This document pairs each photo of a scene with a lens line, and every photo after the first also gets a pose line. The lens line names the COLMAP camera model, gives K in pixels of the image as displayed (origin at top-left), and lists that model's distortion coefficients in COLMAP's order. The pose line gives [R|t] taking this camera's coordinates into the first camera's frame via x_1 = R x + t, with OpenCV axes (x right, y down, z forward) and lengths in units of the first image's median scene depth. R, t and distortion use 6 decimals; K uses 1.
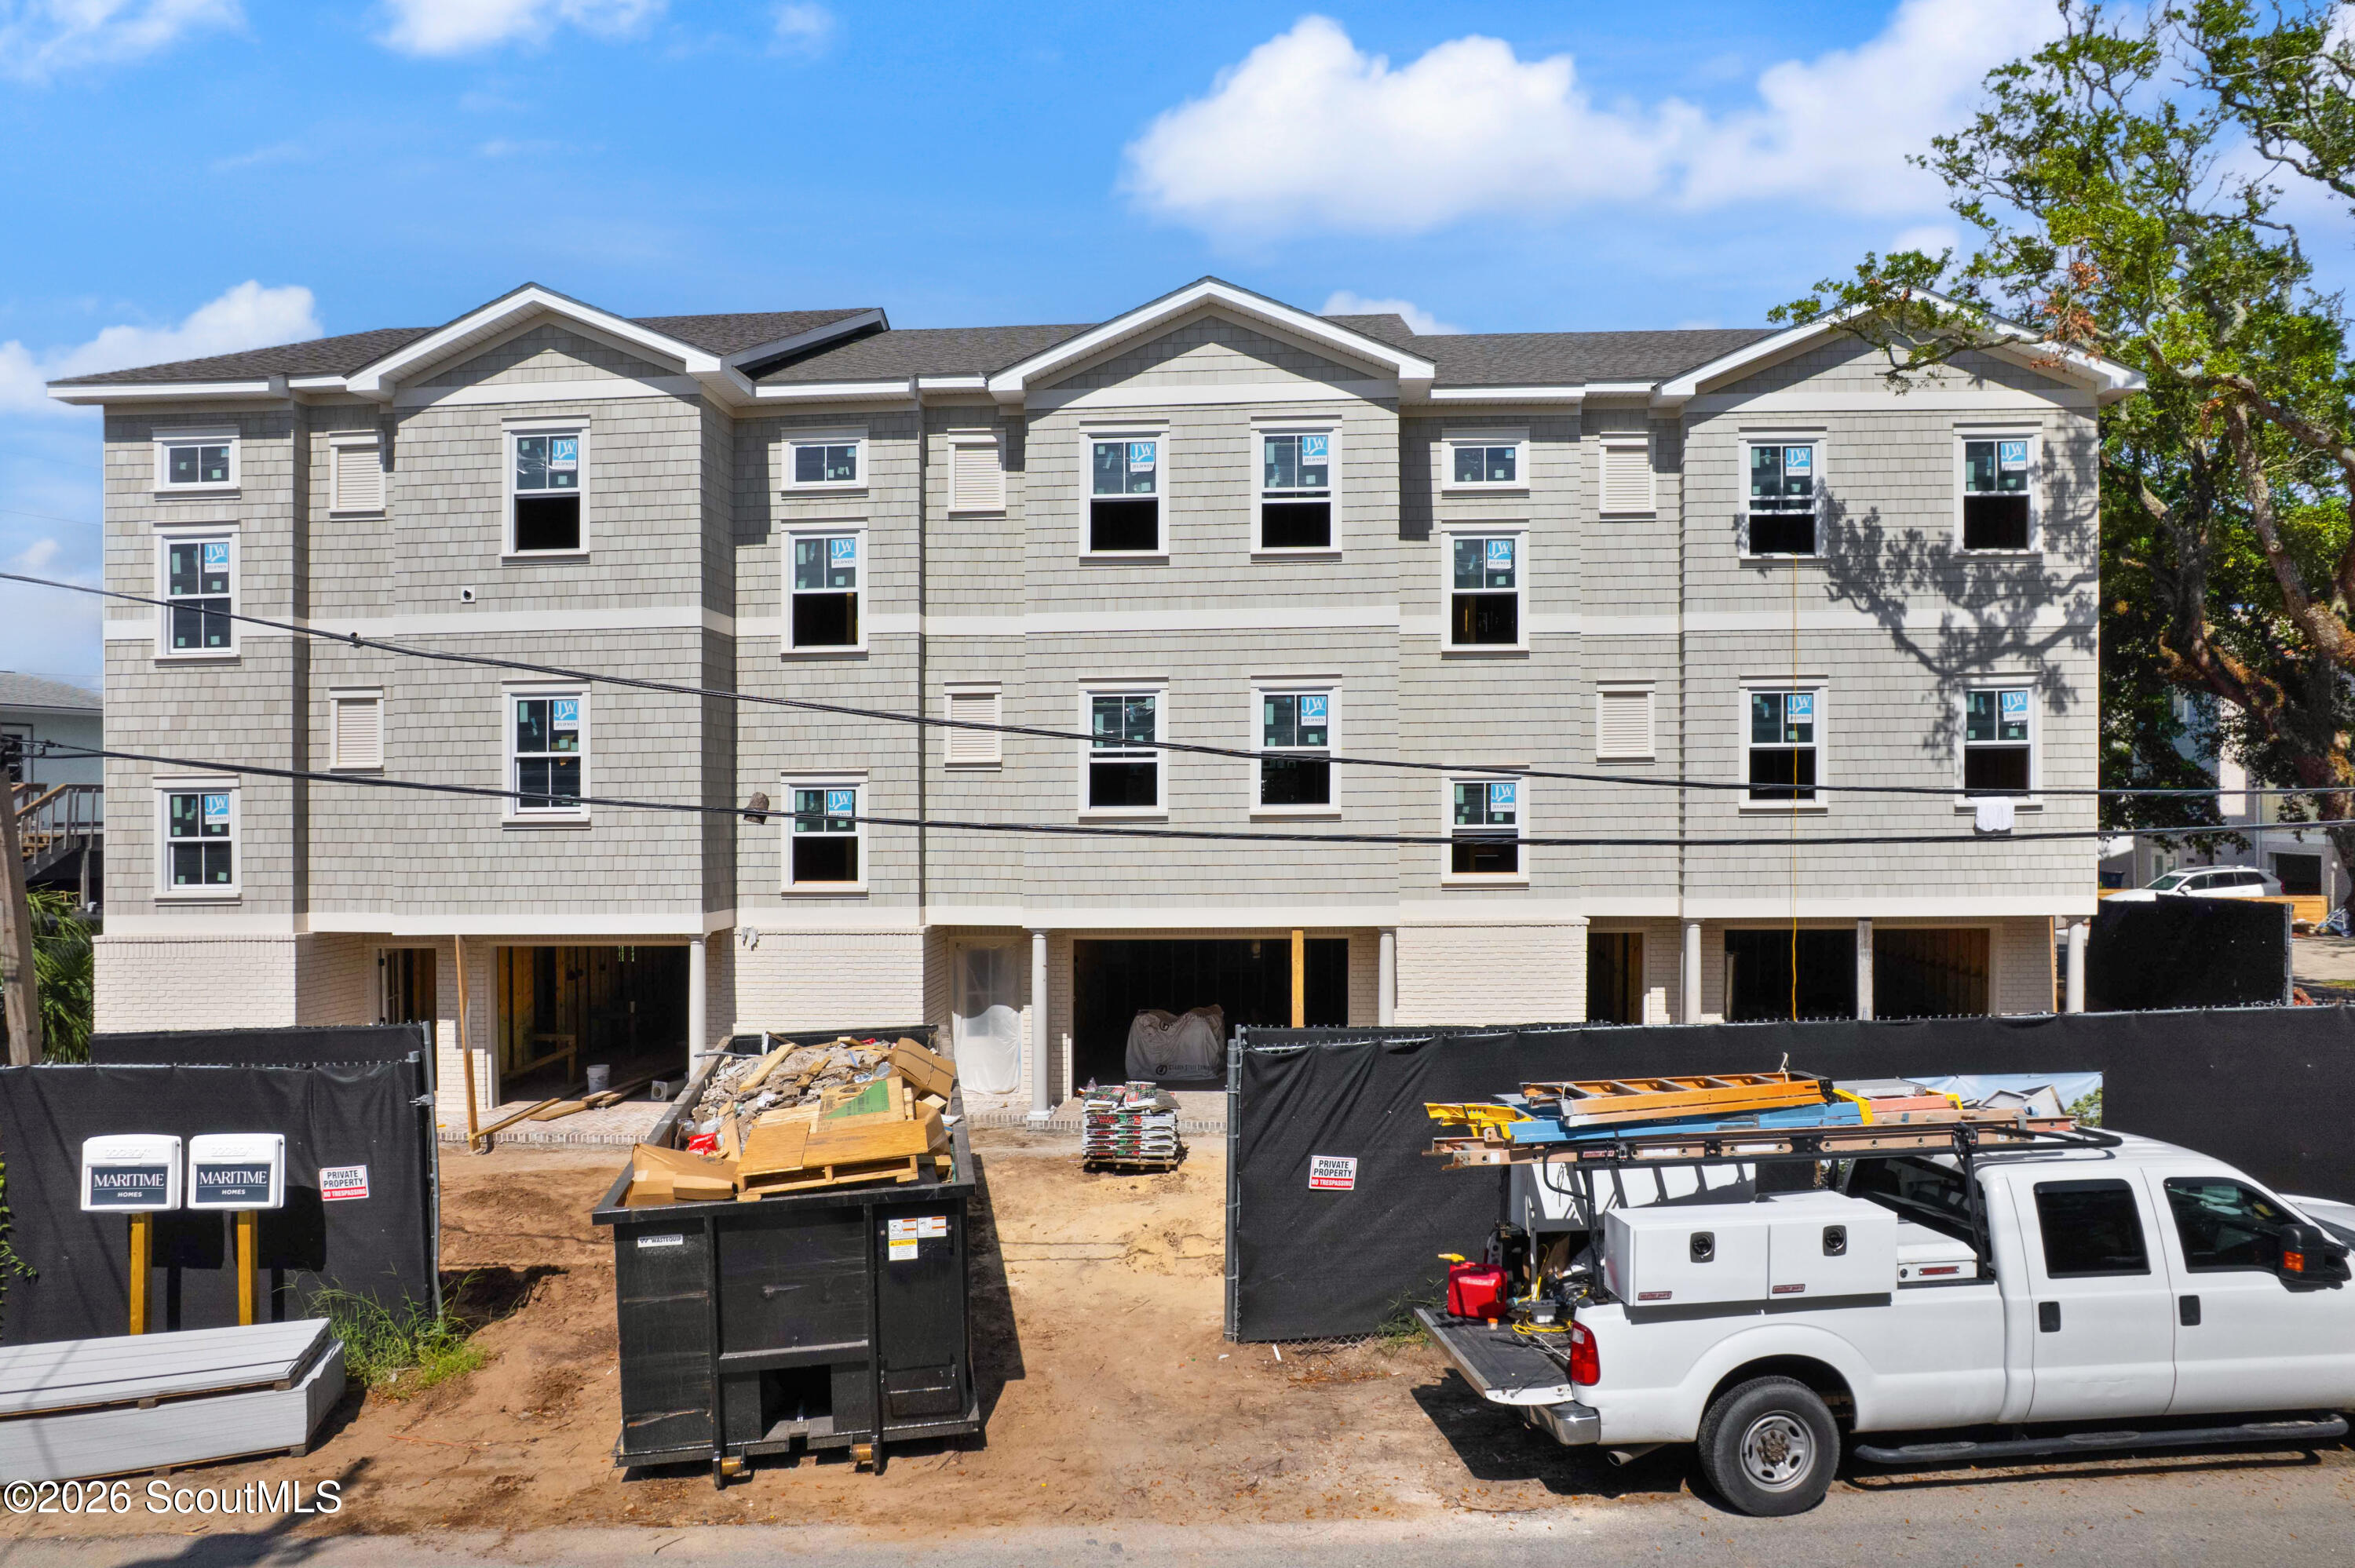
lens RADIAL K [[1497.3, 0, 1202.5], [0, 1497.3, 844.5], [0, 0, 1]] dist [-0.048424, 0.028968]
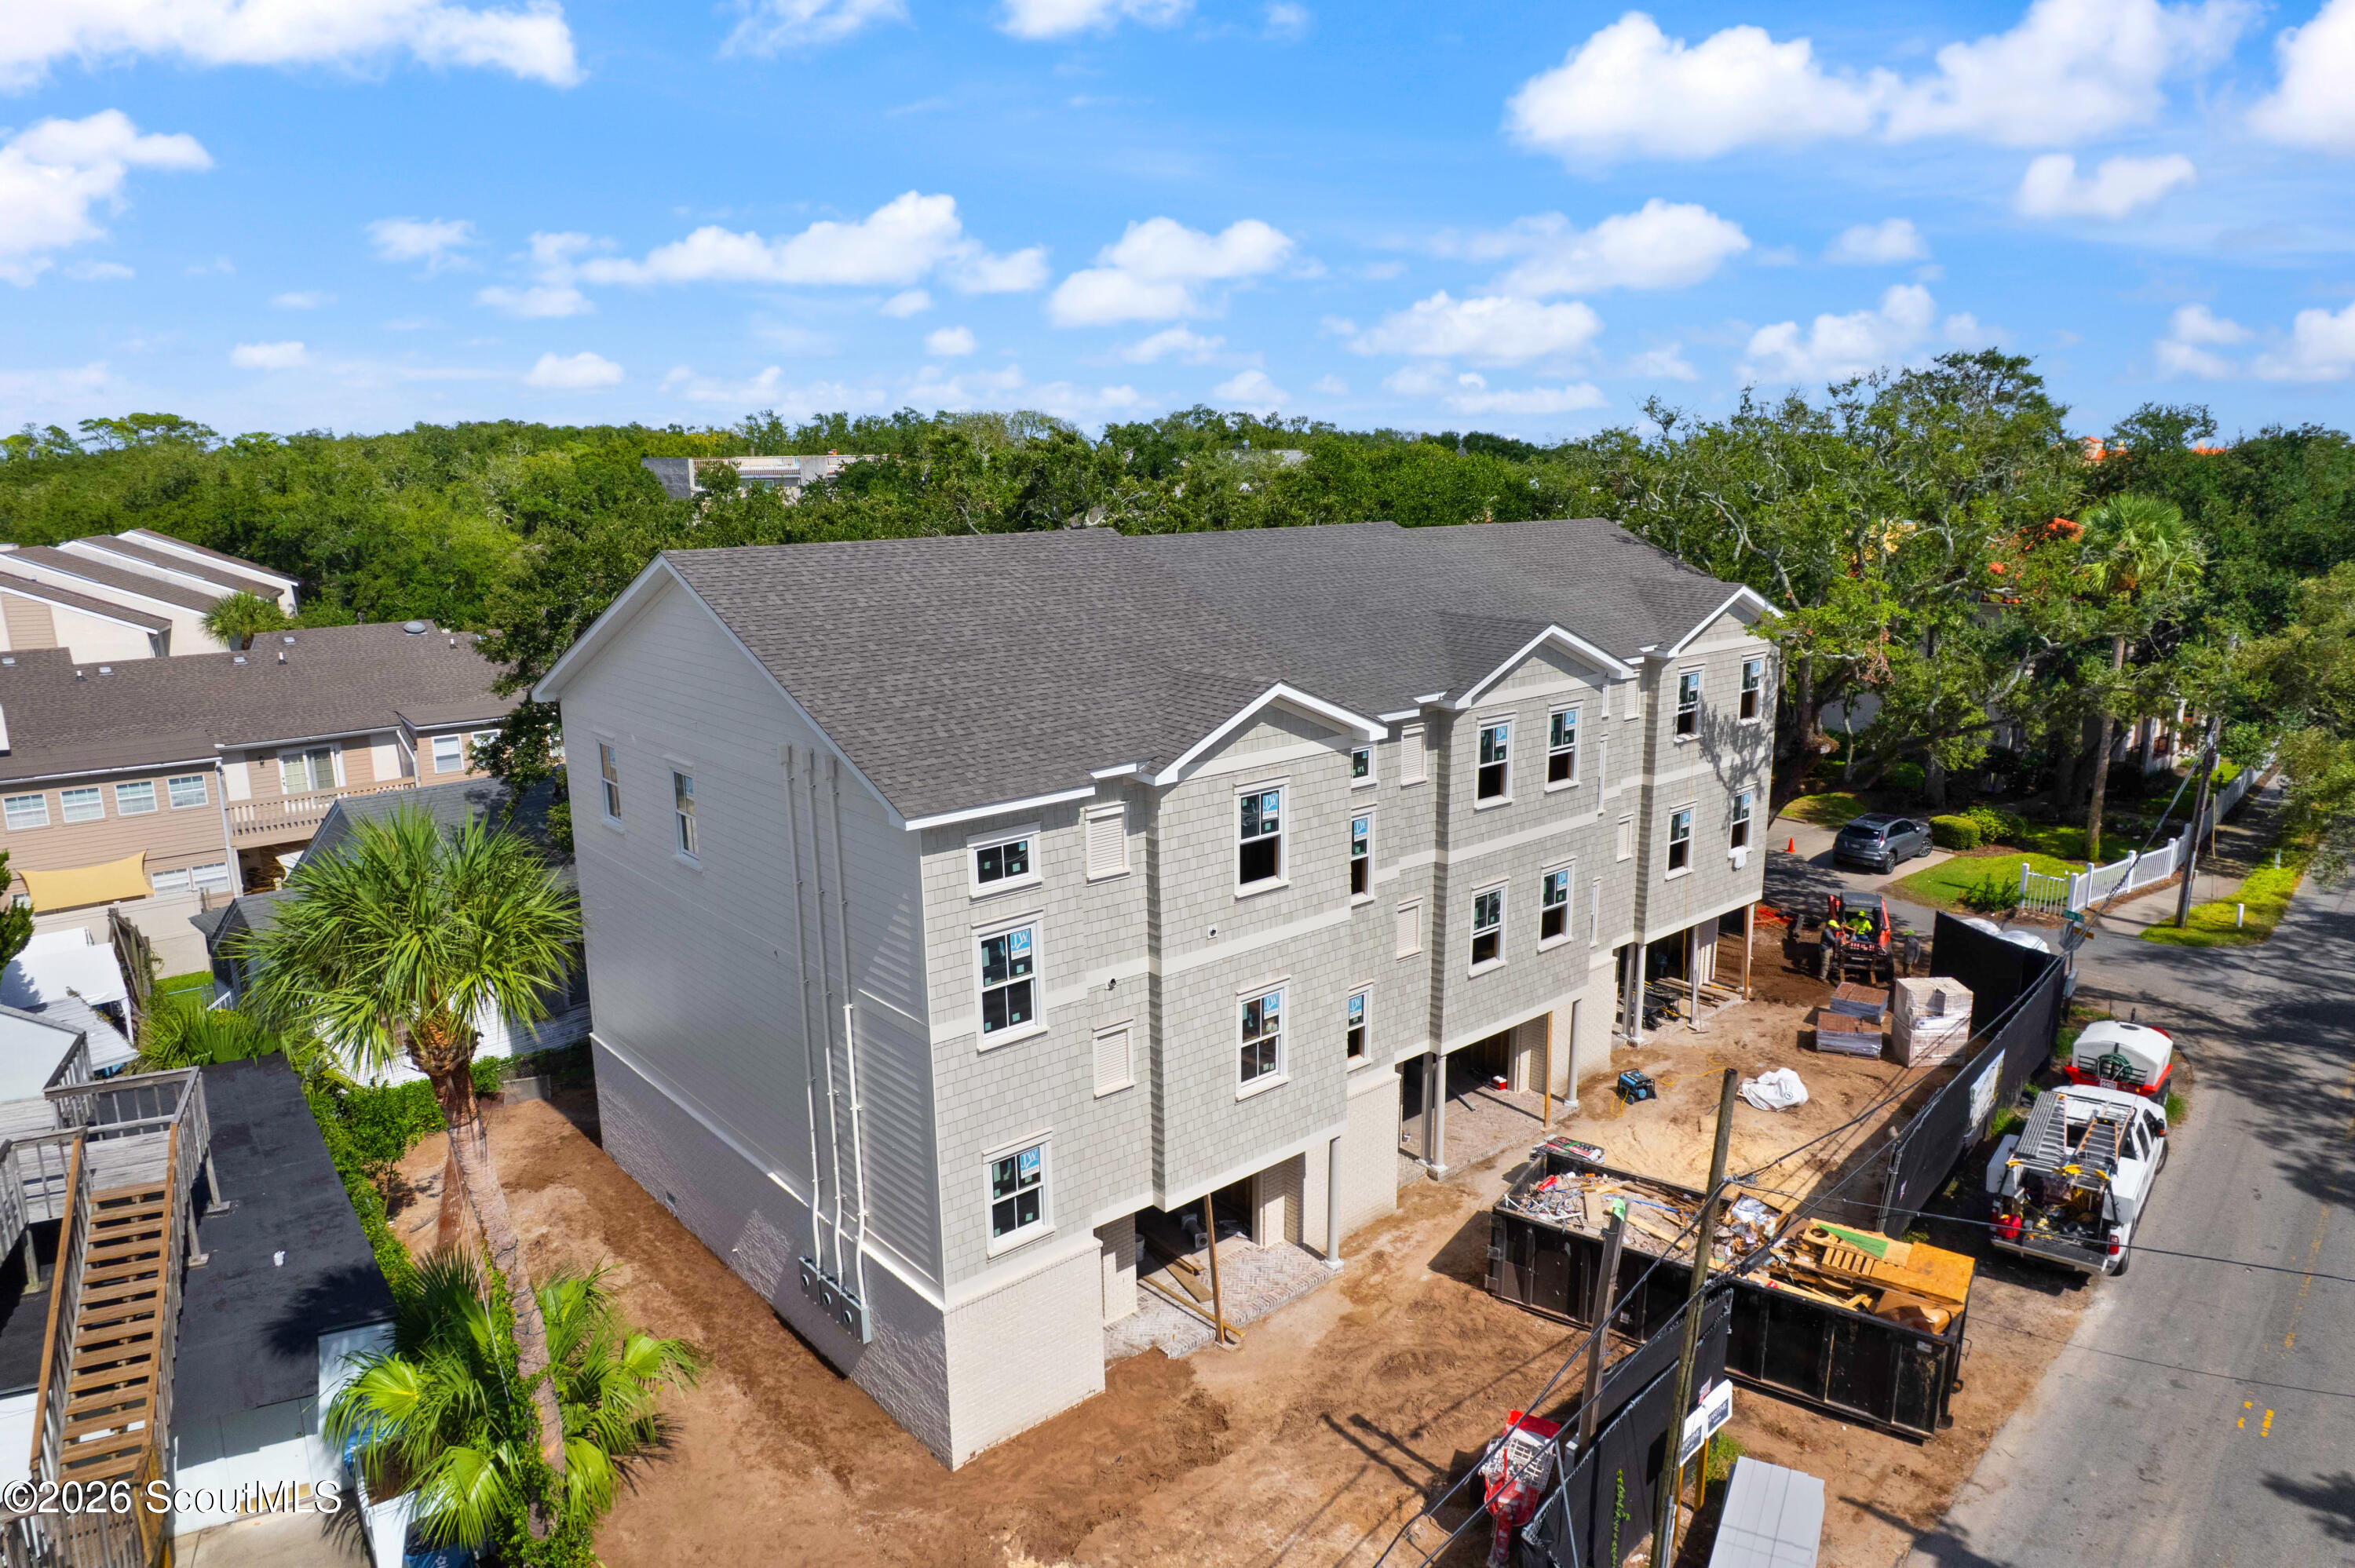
lens RADIAL K [[1497.3, 0, 1191.4], [0, 1497.3, 786.5], [0, 0, 1]] dist [-0.048424, 0.028968]
pose [[0.711190, -0.150716, 0.686653, -1.264081], [0.018540, 0.980429, 0.195996, -0.498970], [-0.702755, -0.126660, 0.700066, 0.169002]]
